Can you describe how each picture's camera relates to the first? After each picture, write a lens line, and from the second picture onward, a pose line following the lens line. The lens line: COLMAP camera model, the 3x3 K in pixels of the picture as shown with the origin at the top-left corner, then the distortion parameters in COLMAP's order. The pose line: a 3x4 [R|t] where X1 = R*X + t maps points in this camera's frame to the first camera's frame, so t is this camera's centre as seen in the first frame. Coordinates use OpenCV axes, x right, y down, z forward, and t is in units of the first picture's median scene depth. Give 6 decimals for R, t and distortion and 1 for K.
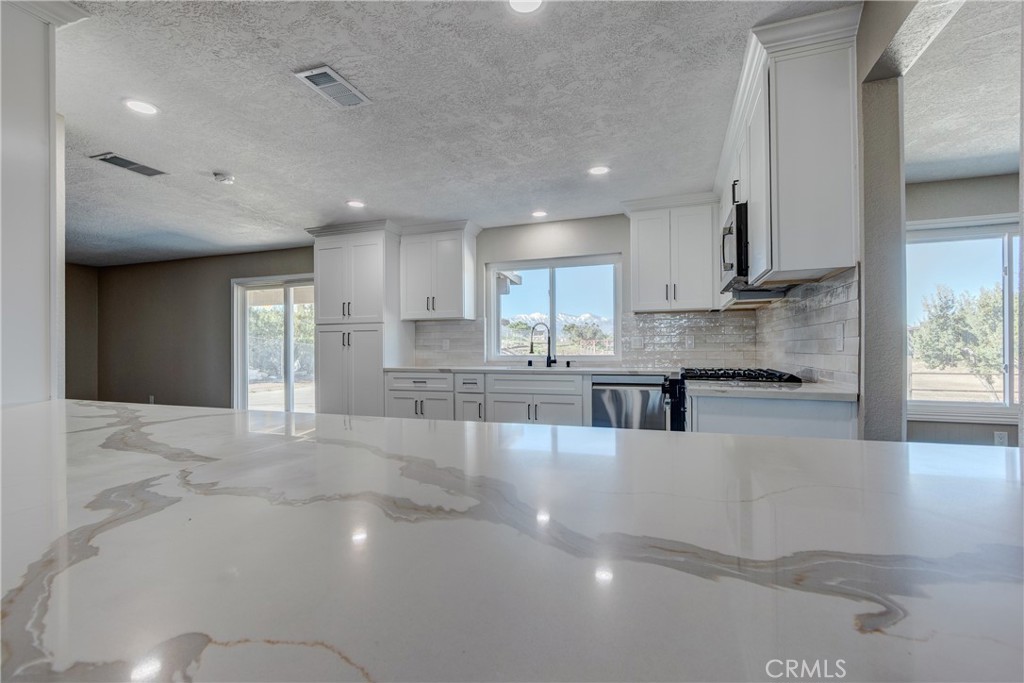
lens RADIAL K [[466.8, 0, 502.9], [0, 466.8, 345.8], [0, 0, 1]] dist [0.004988, -0.000084]
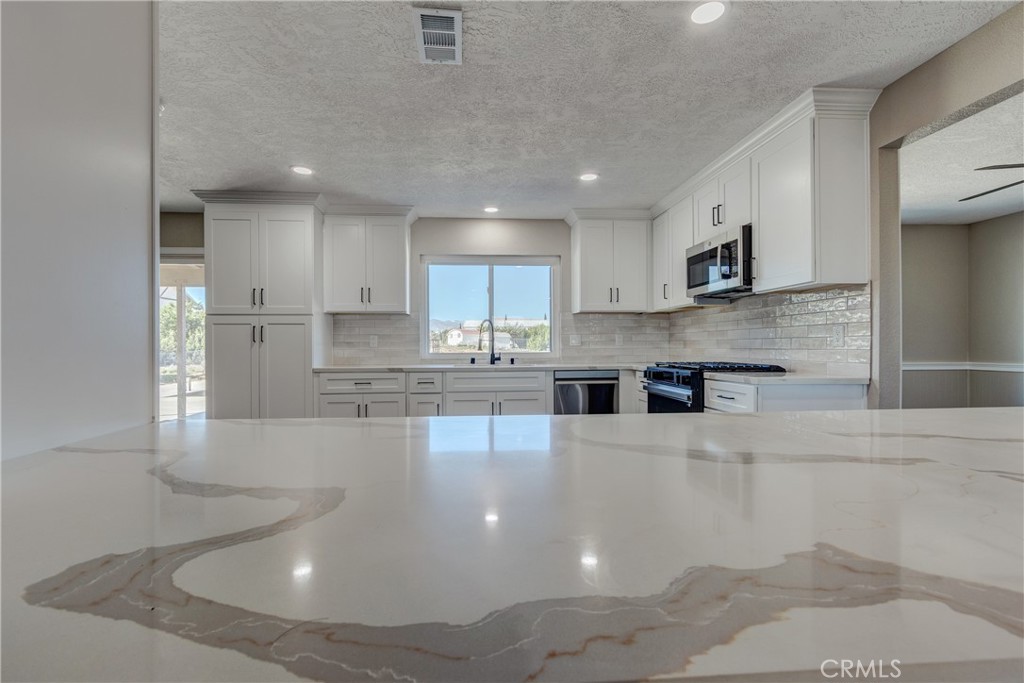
lens RADIAL K [[466.8, 0, 502.9], [0, 466.8, 345.8], [0, 0, 1]] dist [0.004988, -0.000084]
pose [[0.906018, 0.002366, 0.423234, -0.304702], [-0.003234, 0.999994, 0.001333, 0.004479], [-0.423228, -0.002576, 0.906020, 0.089166]]
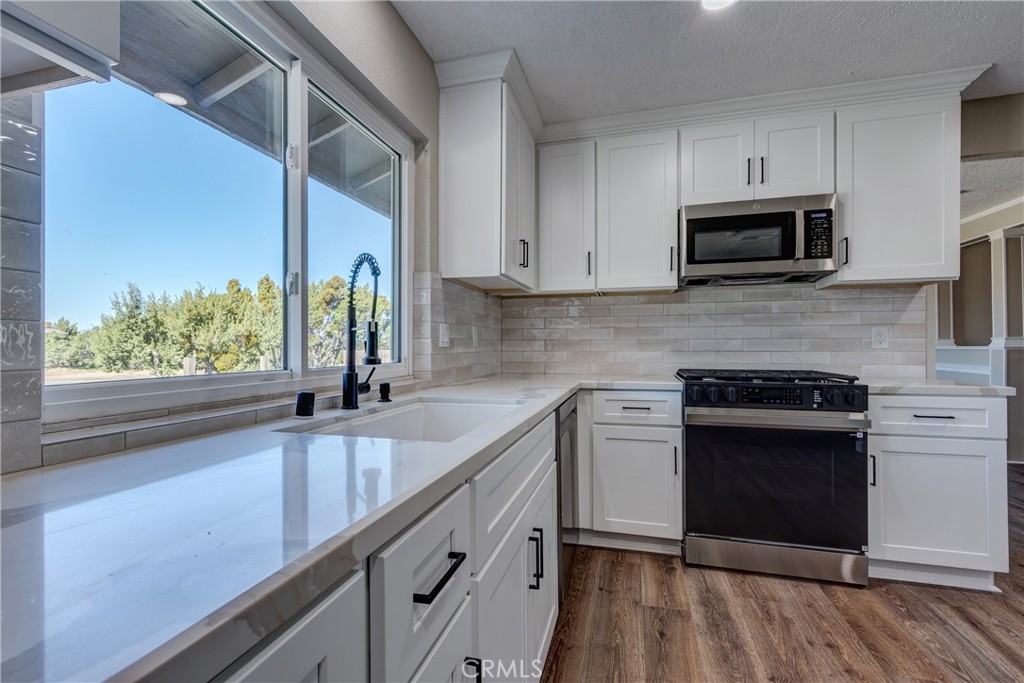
lens RADIAL K [[466.8, 0, 502.9], [0, 466.8, 345.8], [0, 0, 1]] dist [0.004988, -0.000084]
pose [[-0.082536, 0.006182, 0.996569, -0.216157], [-0.001470, 0.999979, -0.006325, 0.006389], [-0.996587, -0.001987, -0.082525, 0.931272]]
